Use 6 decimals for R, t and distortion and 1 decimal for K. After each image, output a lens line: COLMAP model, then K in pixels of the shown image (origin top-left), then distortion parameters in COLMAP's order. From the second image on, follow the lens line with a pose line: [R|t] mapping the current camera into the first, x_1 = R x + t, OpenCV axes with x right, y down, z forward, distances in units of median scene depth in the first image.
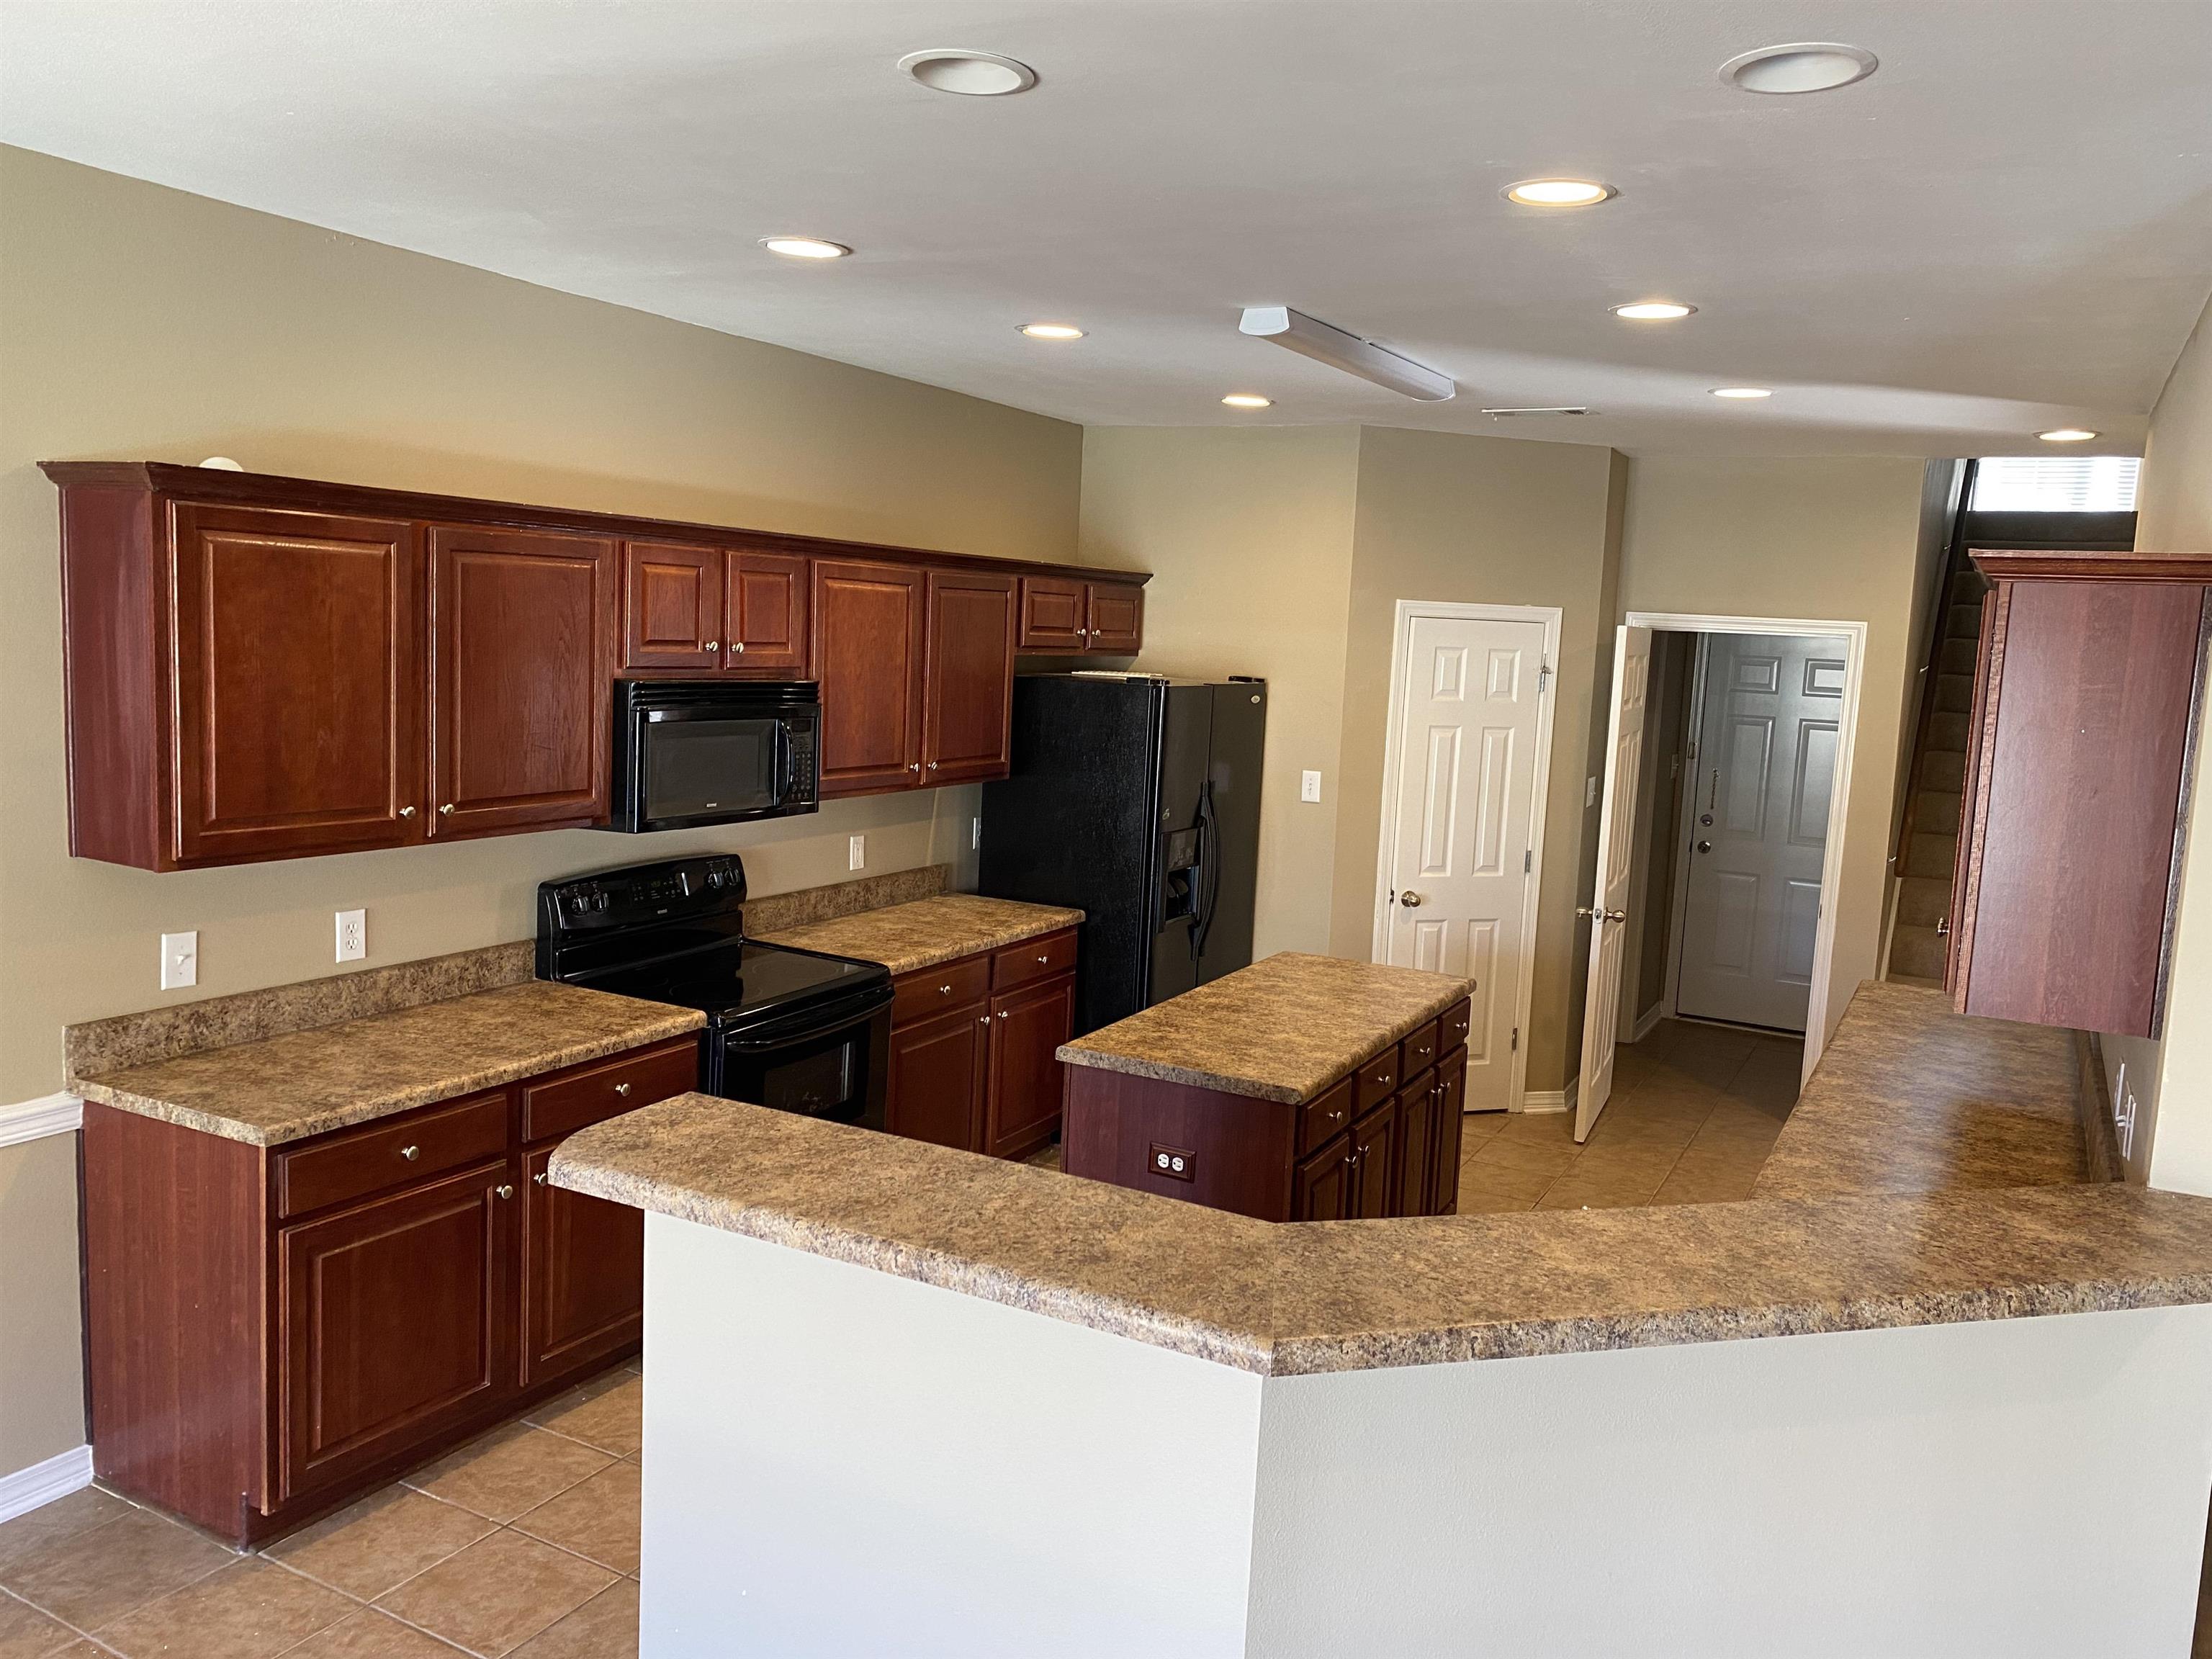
lens RADIAL K [[1696.1, 0, 1101.9], [0, 1696.1, 814.4], [0, 0, 1]] dist [0.029486, -0.009597]
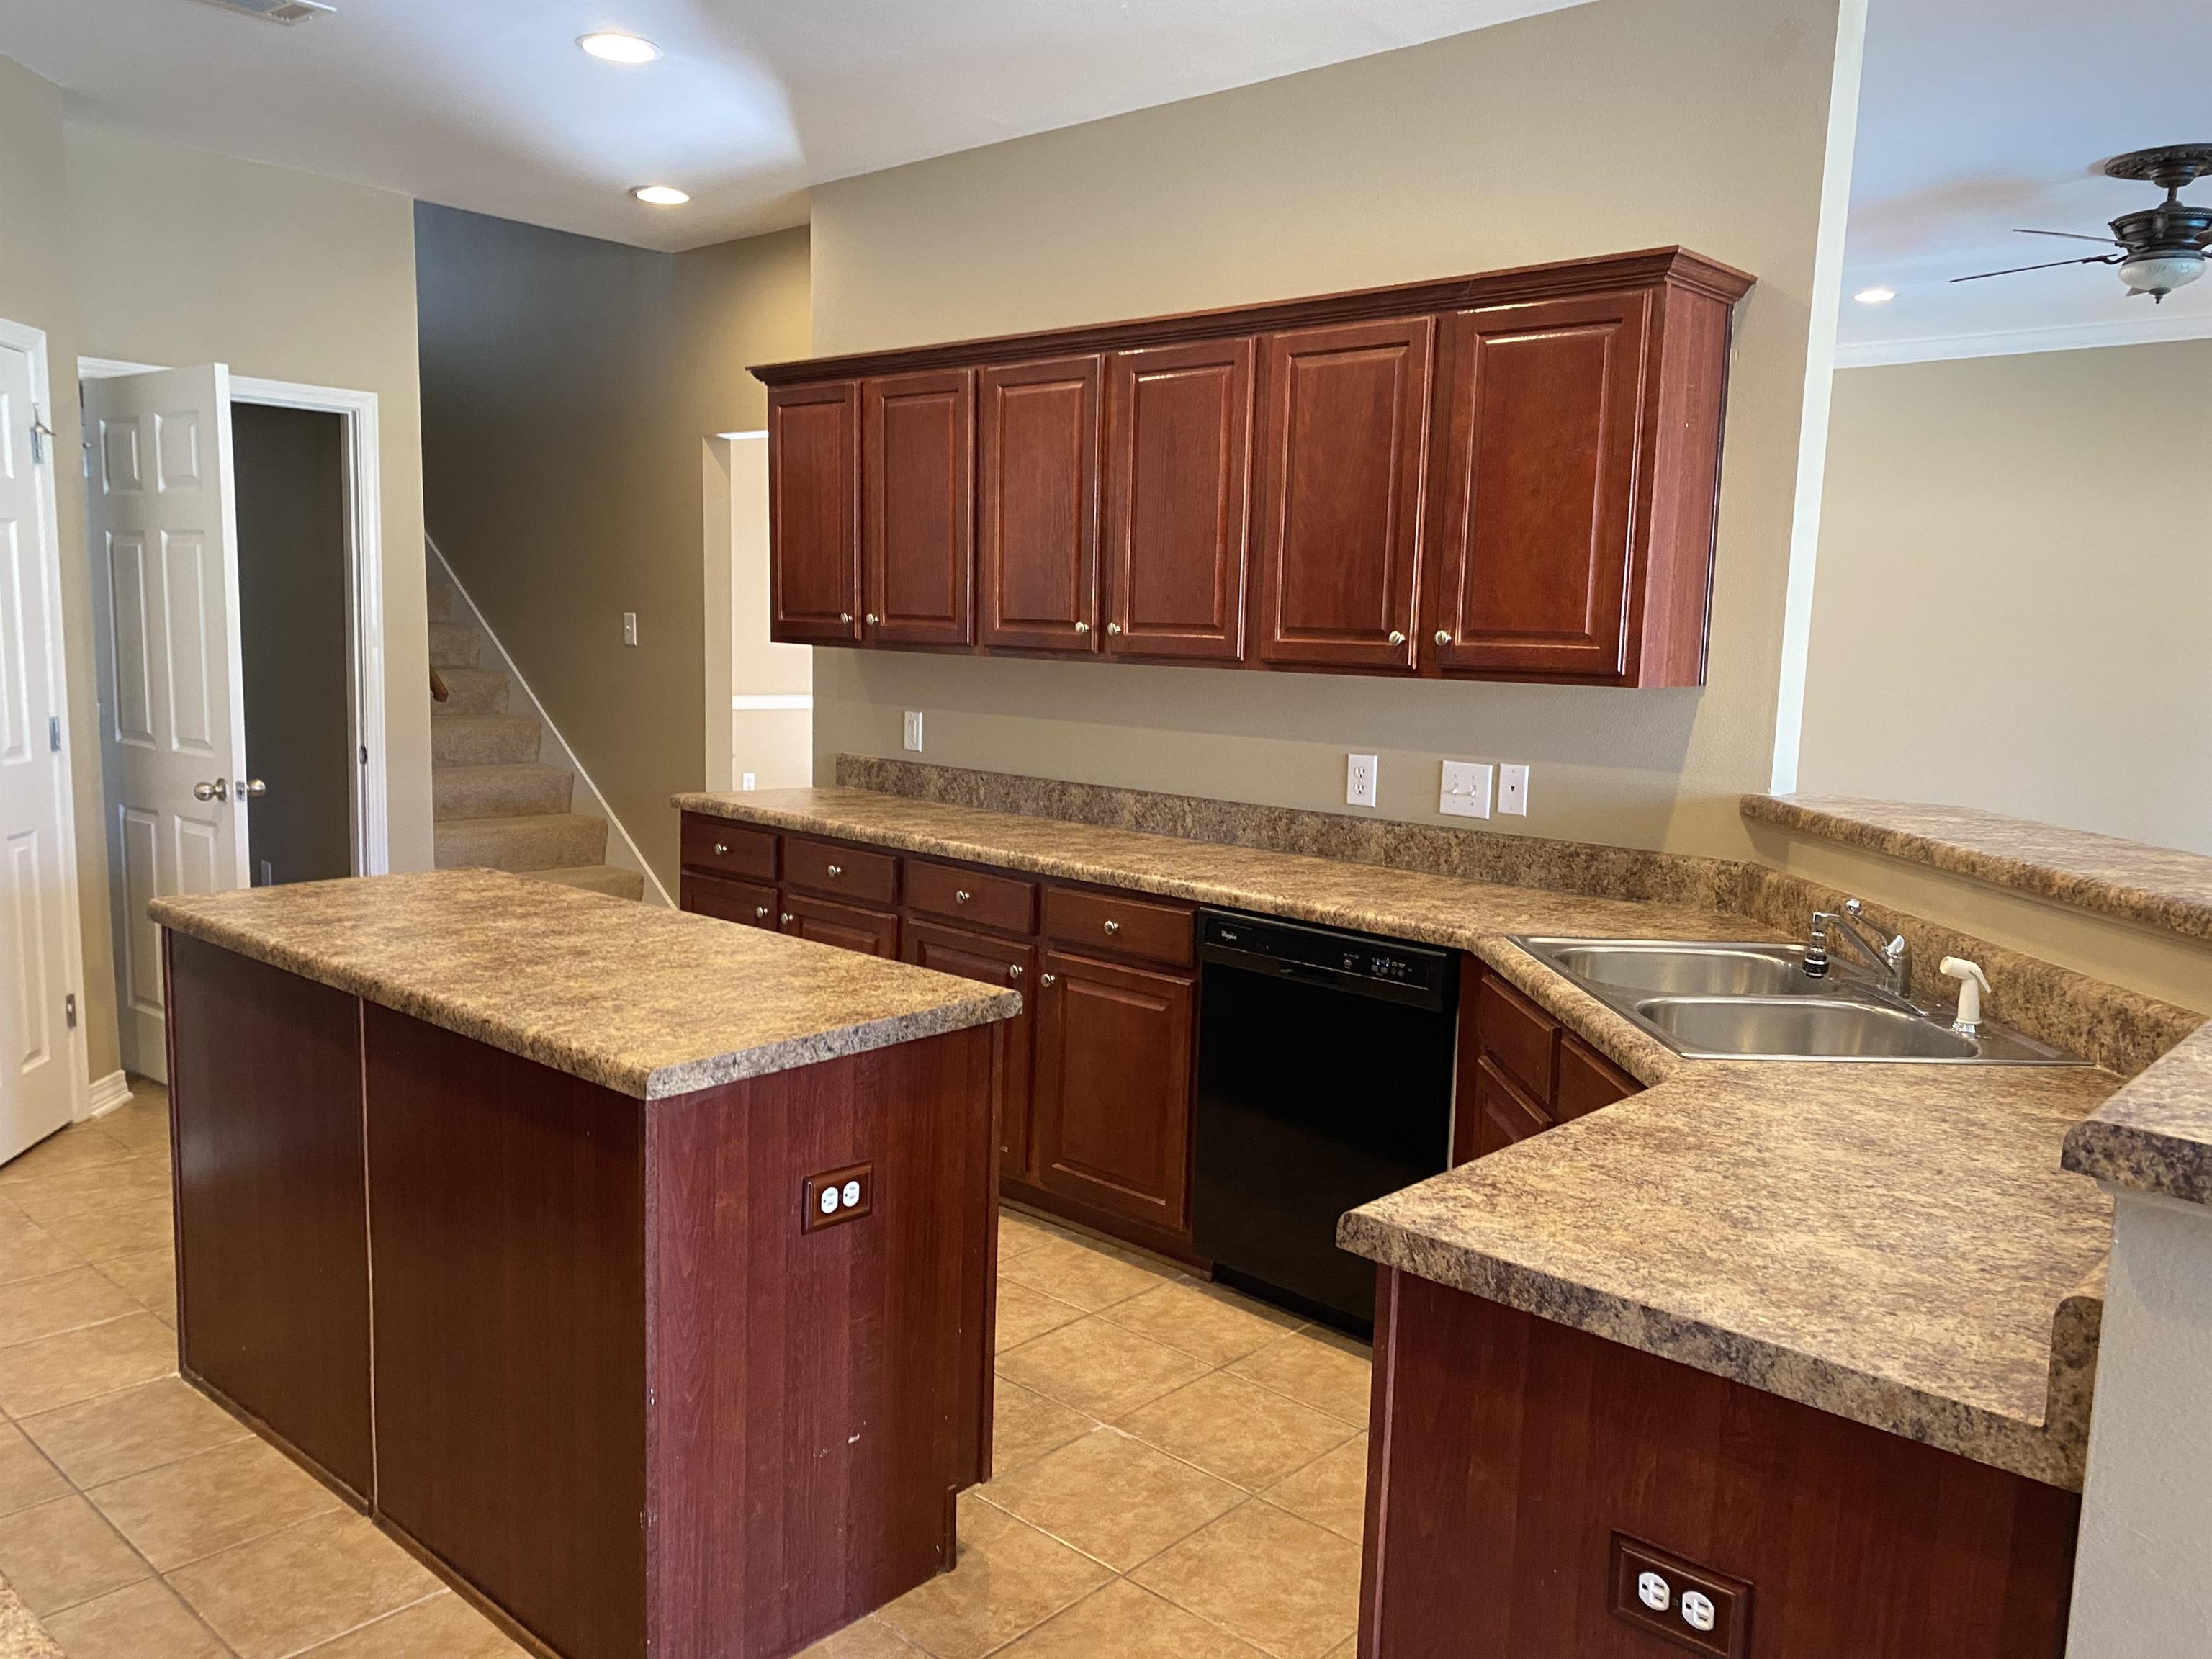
lens RADIAL K [[1696.0, 0, 1089.0], [0, 1696.0, 832.9], [0, 0, 1]] dist [0.033176, -0.021113]
pose [[0.248600, -0.165302, 0.954397, -0.454289], [0.094823, 0.984750, 0.145860, 0.010568], [-0.963954, 0.054238, 0.260483, 0.762110]]
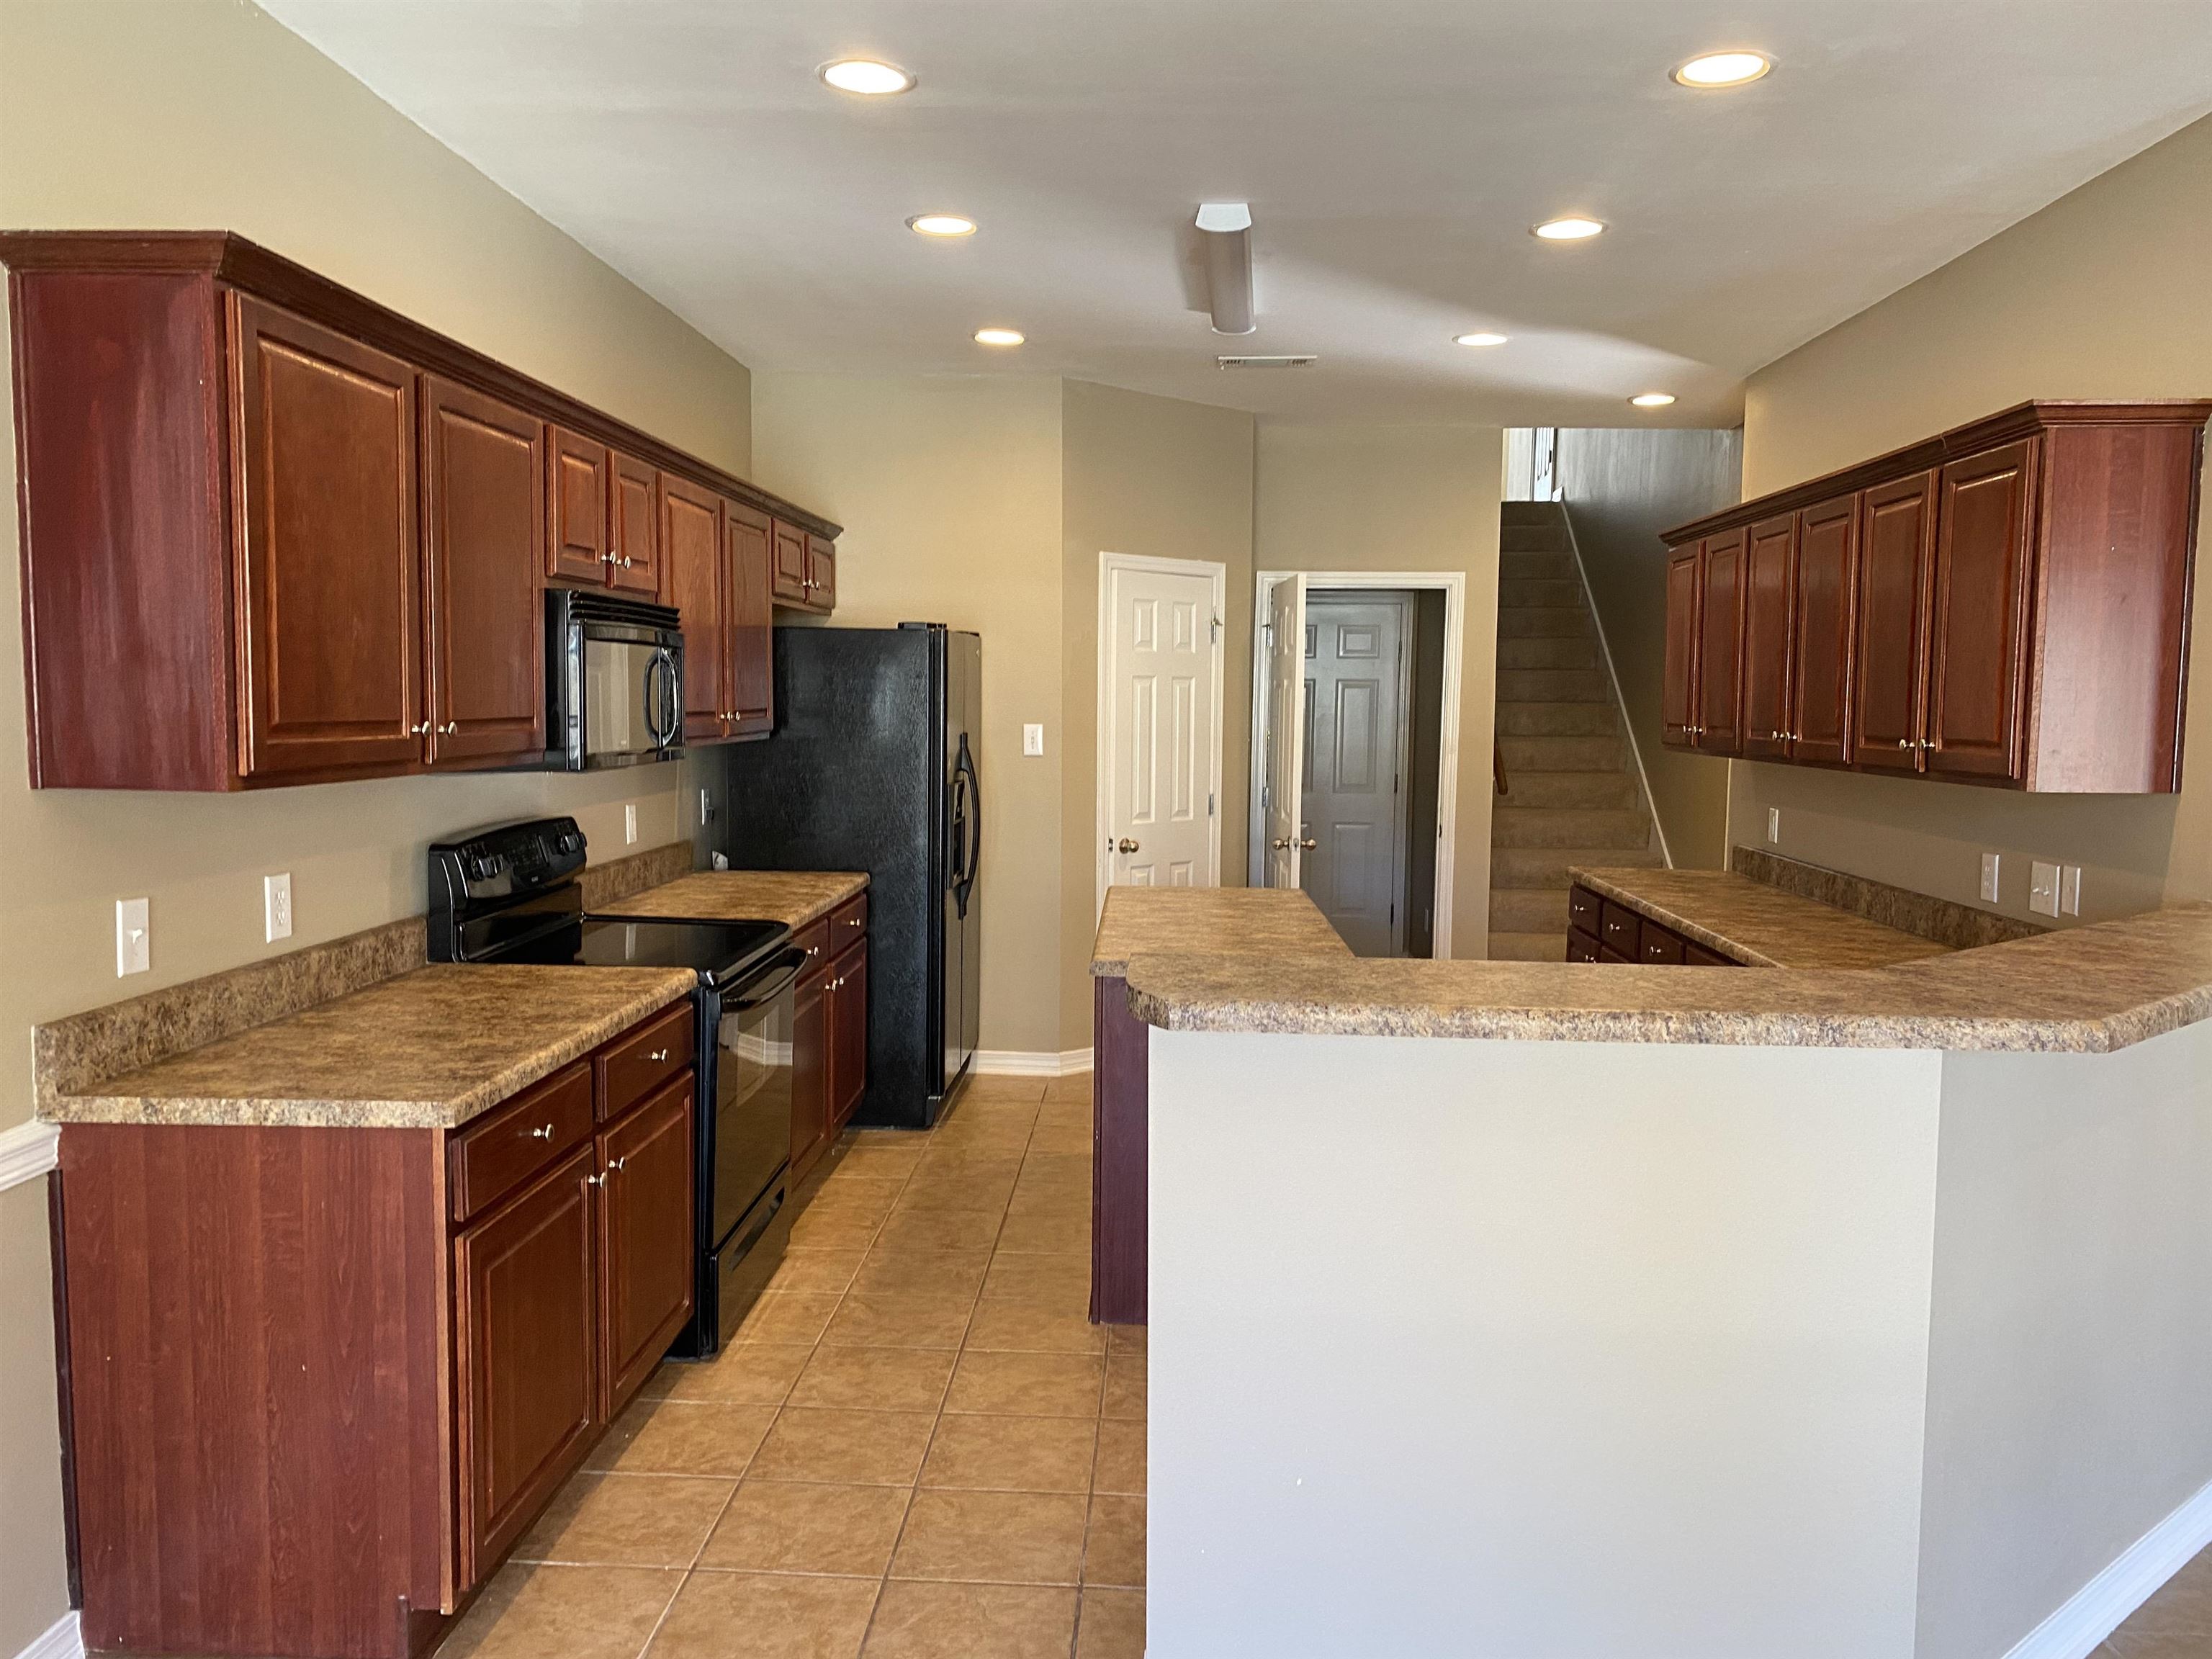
lens RADIAL K [[1696.0, 0, 1089.0], [0, 1696.0, 832.9], [0, 0, 1]] dist [0.033176, -0.021113]
pose [[0.904196, -0.071227, 0.421138, -0.430100], [0.079483, 0.996834, -0.002059, 0.068064], [-0.419658, 0.035335, 0.906994, 0.138043]]
